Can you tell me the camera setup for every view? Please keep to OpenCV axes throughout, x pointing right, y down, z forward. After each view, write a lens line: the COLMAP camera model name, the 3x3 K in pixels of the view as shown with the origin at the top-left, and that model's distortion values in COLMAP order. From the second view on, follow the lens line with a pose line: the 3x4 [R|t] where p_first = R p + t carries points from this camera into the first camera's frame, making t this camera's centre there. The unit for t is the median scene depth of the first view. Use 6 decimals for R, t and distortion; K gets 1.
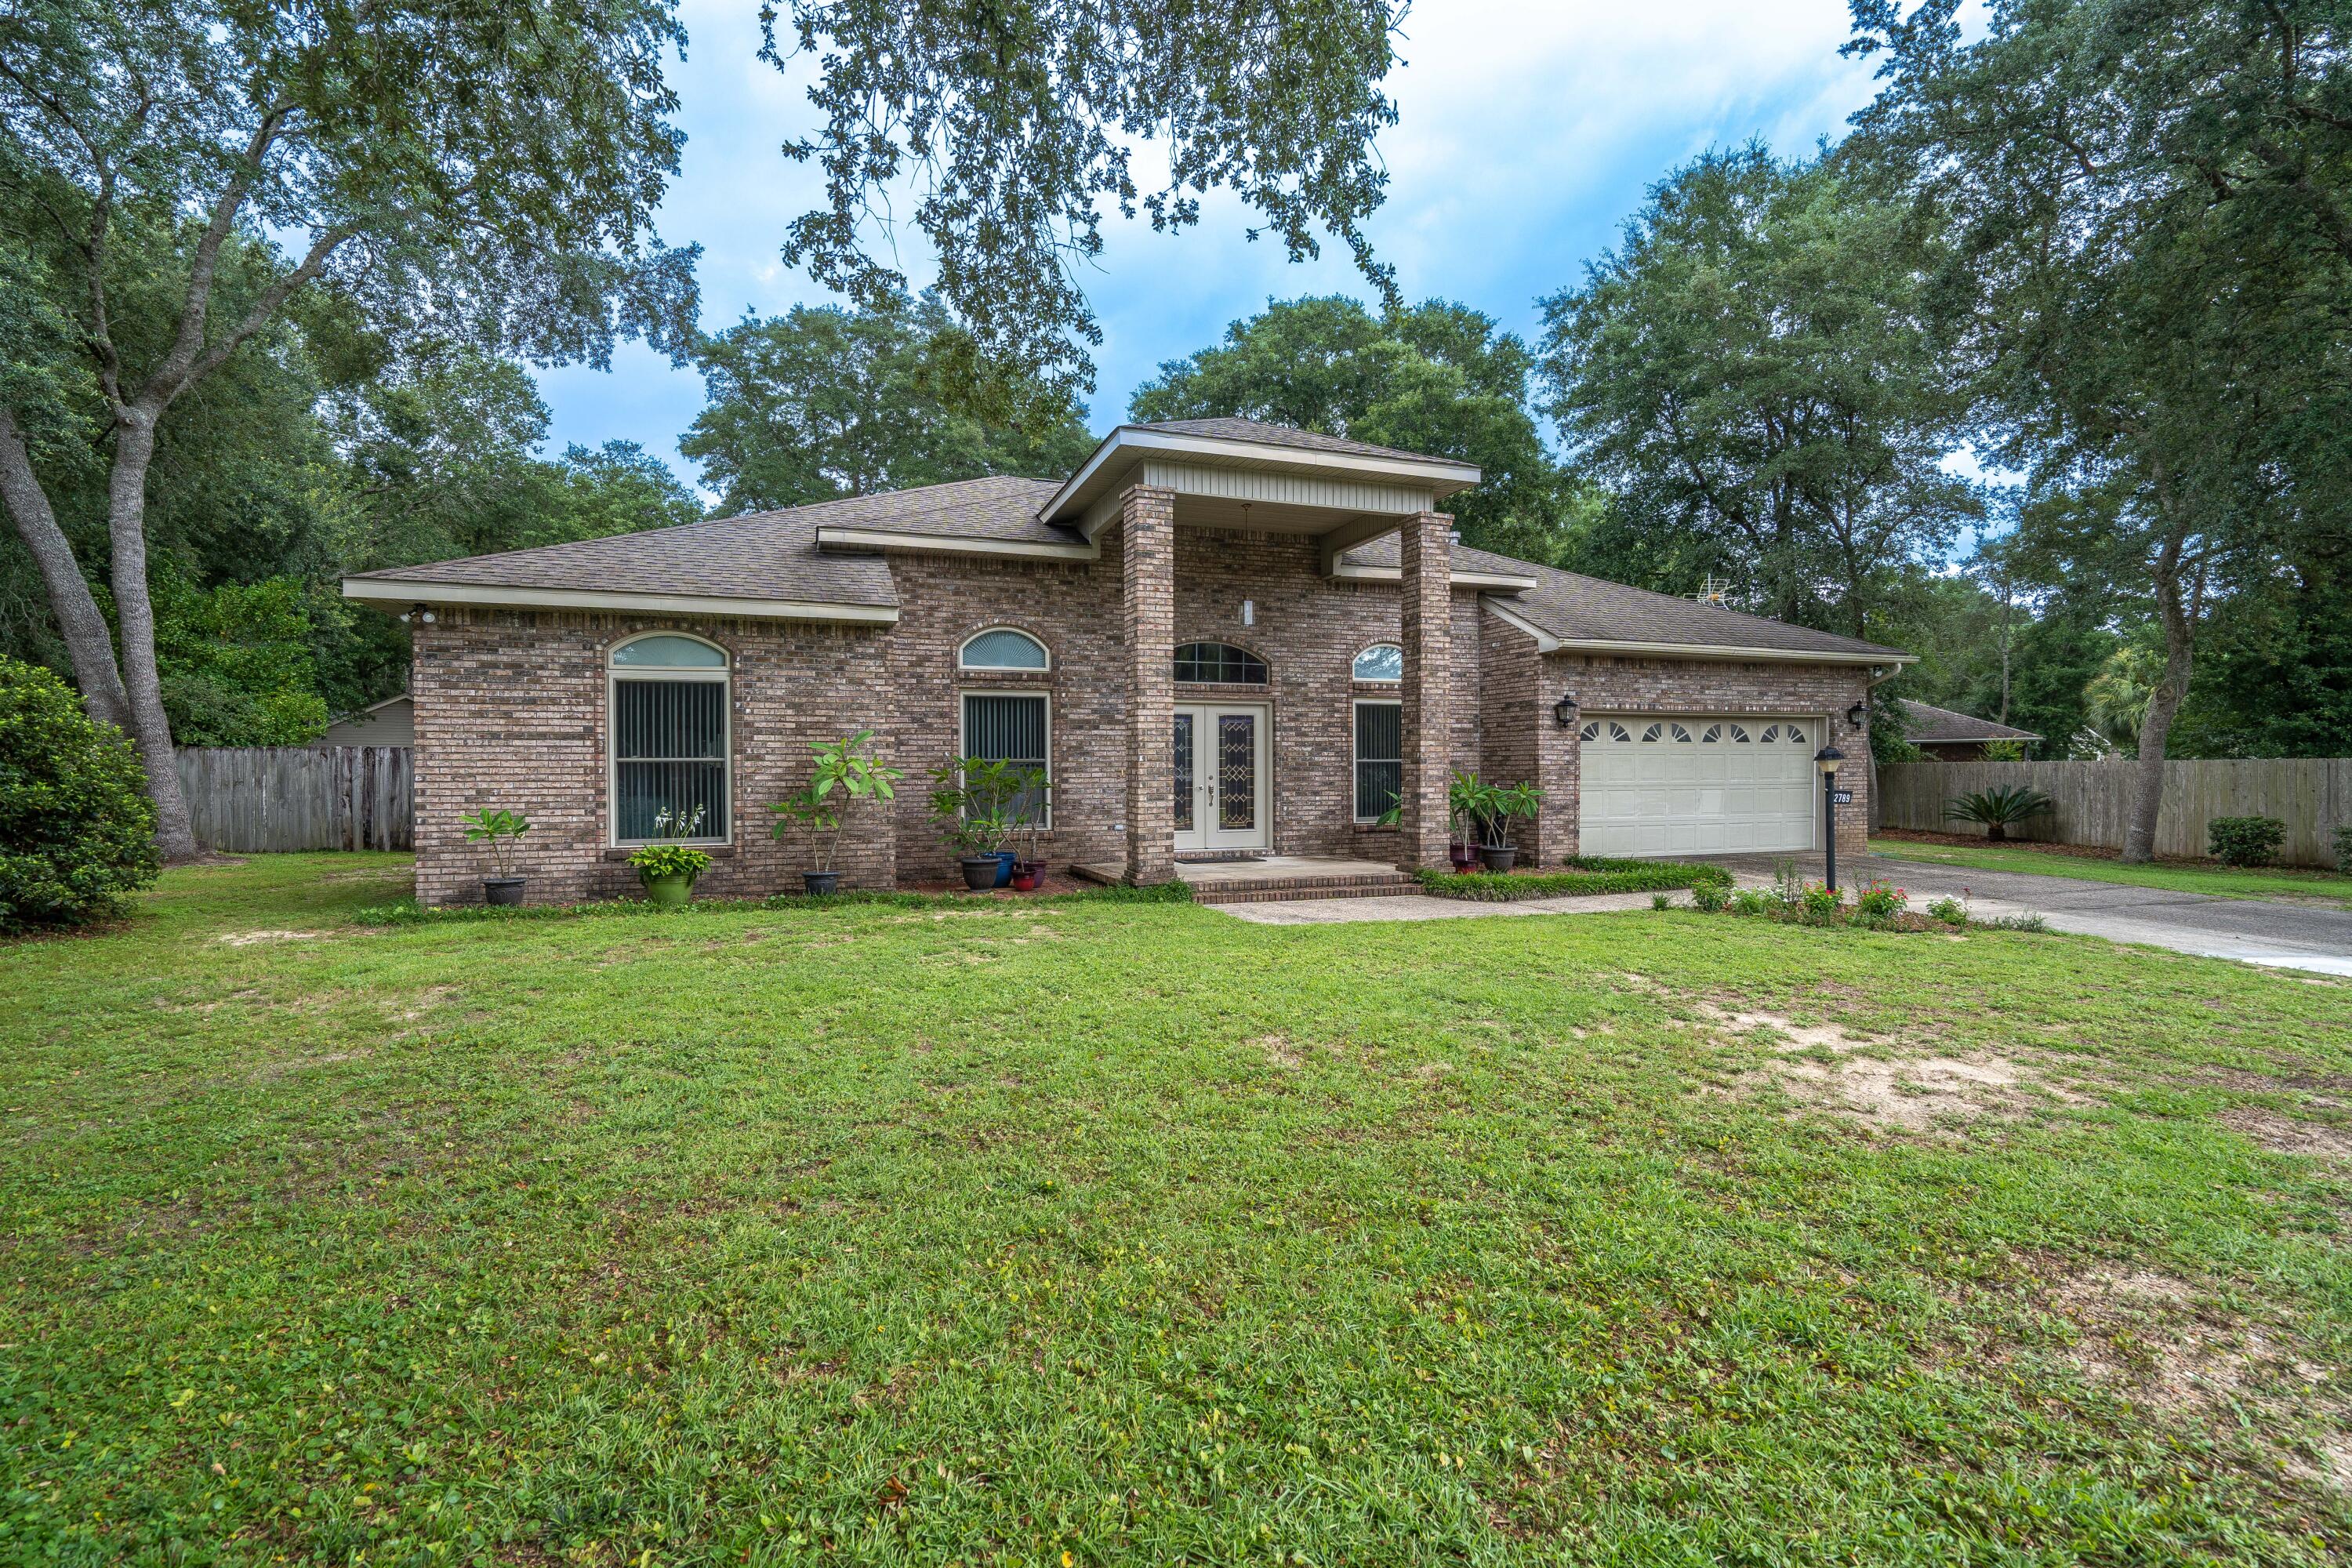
lens RADIAL K [[1190.8, 0, 797.8], [0, 1190.8, 768.2], [0, 0, 1]] dist [-0.013469, -0.000475]
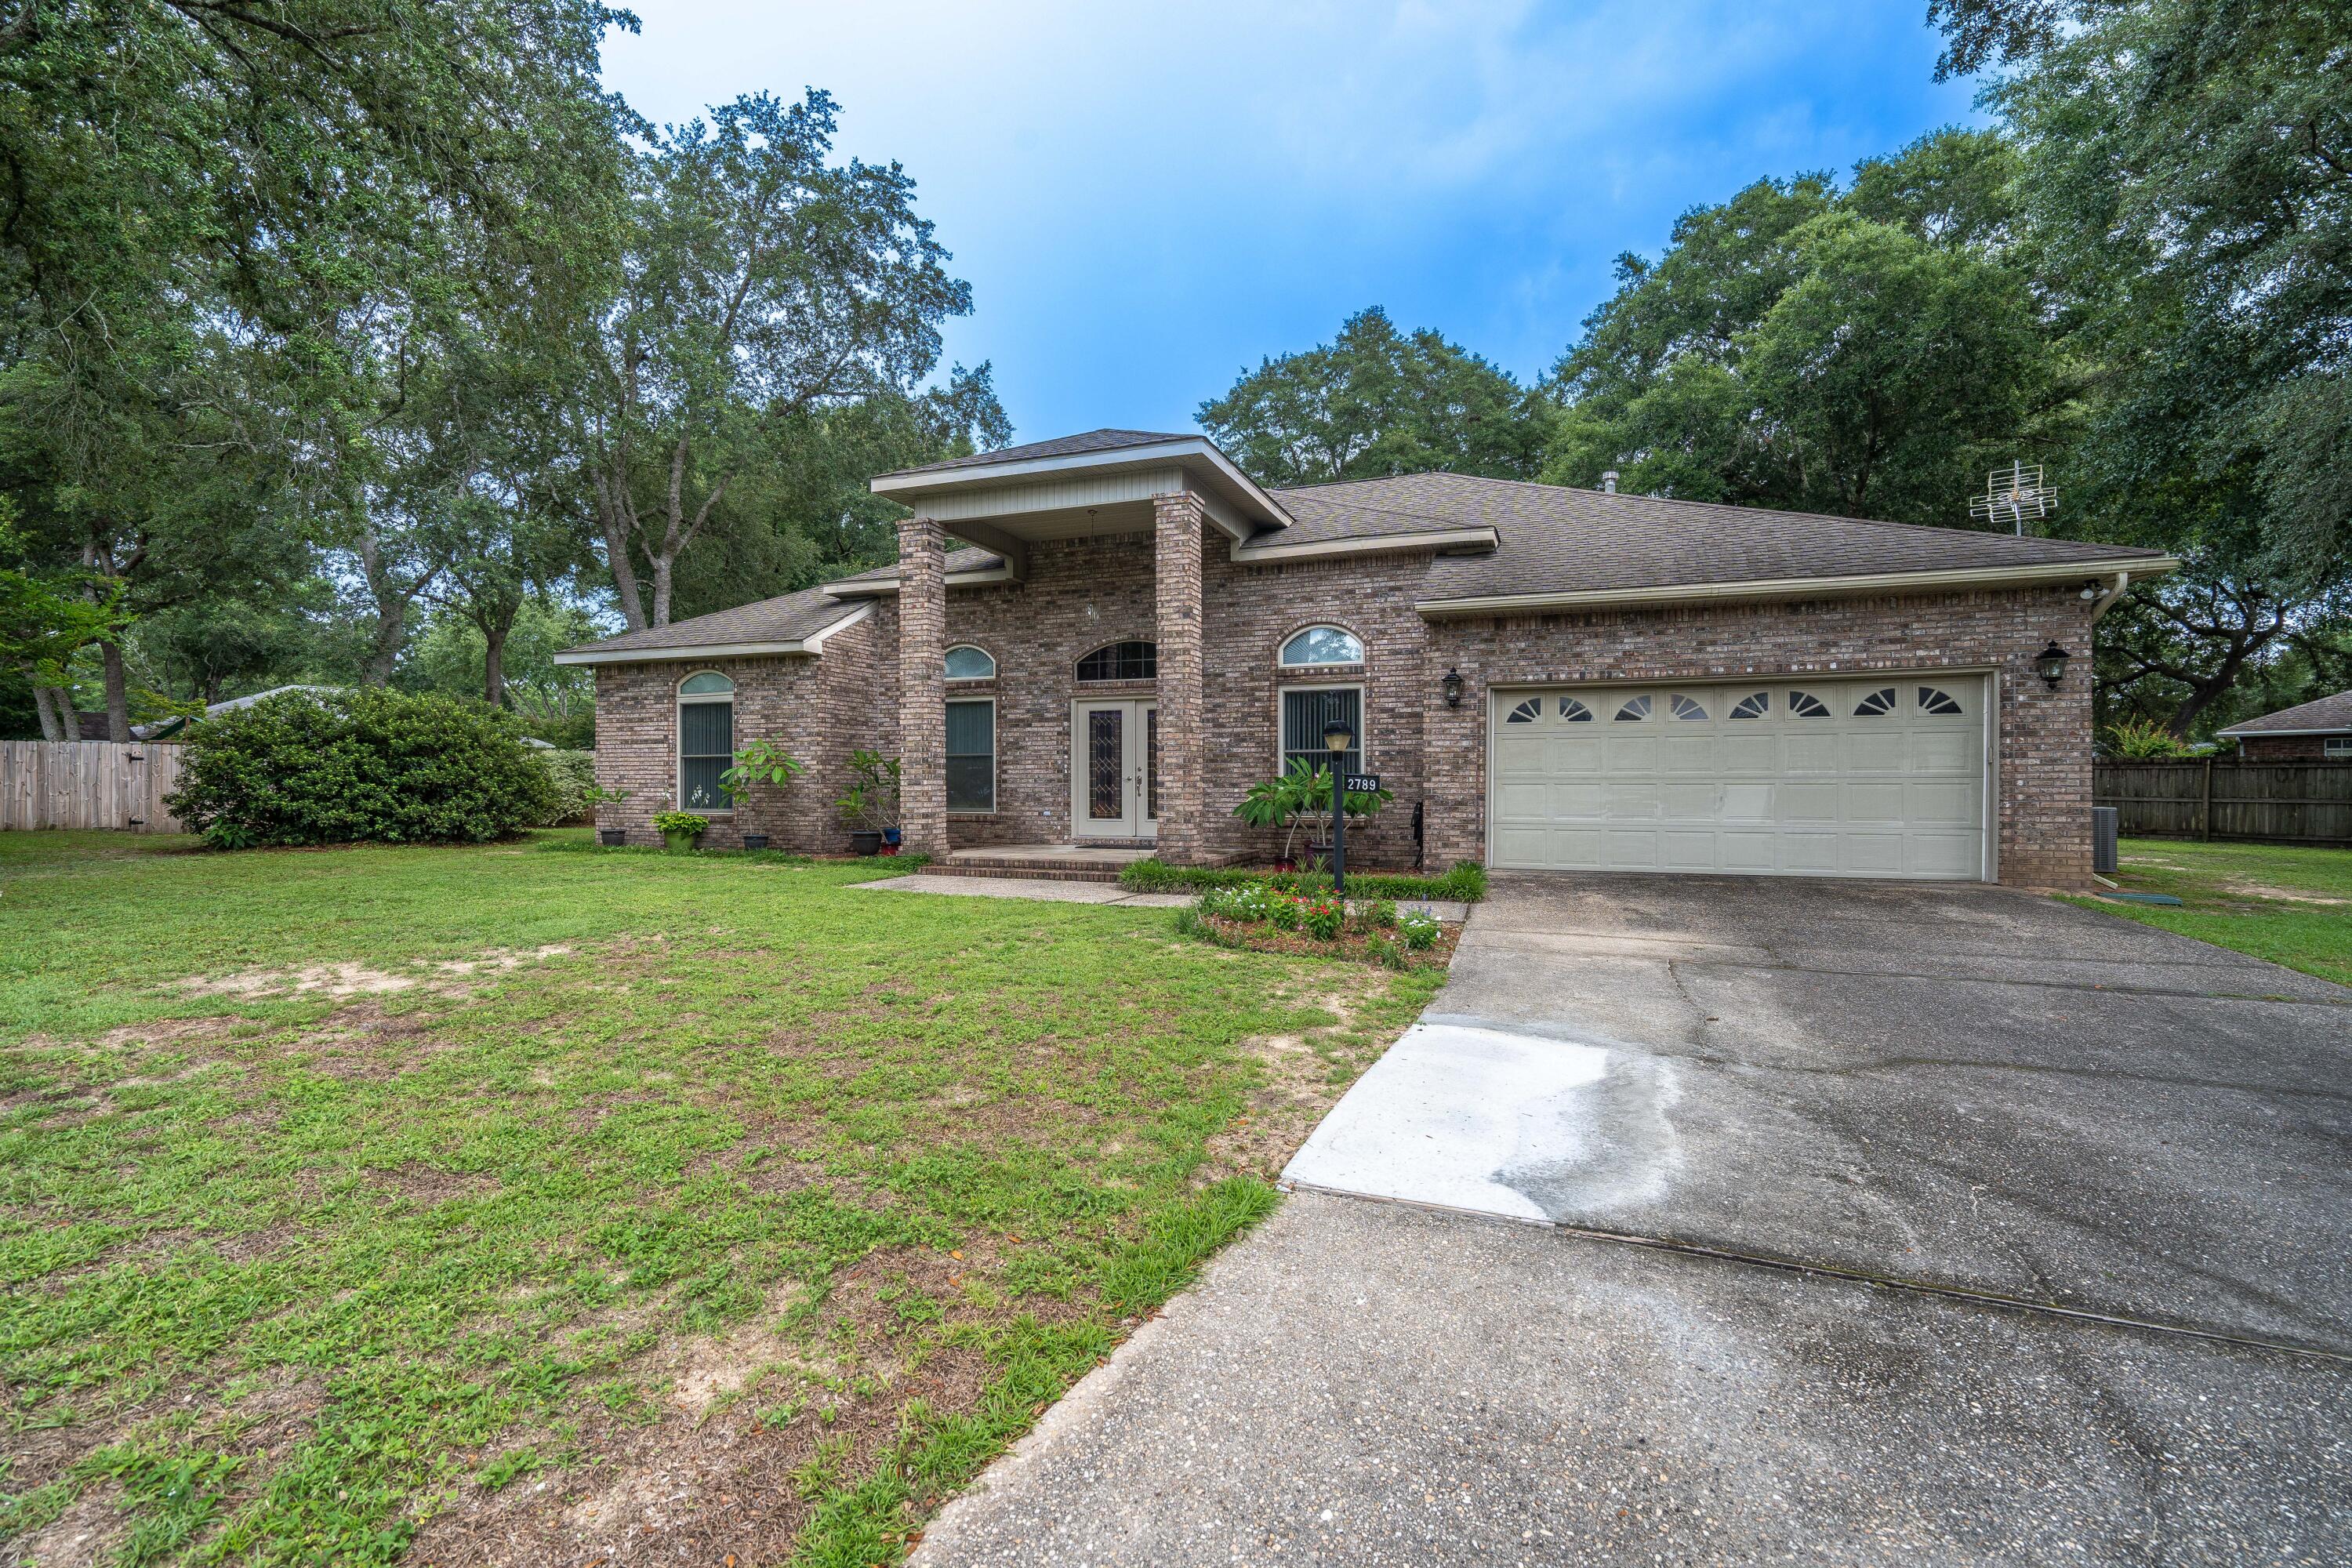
lens RADIAL K [[1066.9, 0, 1172.3], [0, 1066.9, 778.1], [0, 0, 1]] dist [-0.010146, -0.000186]
pose [[0.757255, 0.000774, -0.653119, 1.019037], [-0.003816, 0.999987, -0.003239, 0.019315], [0.653108, 0.004945, 0.757249, 0.314590]]
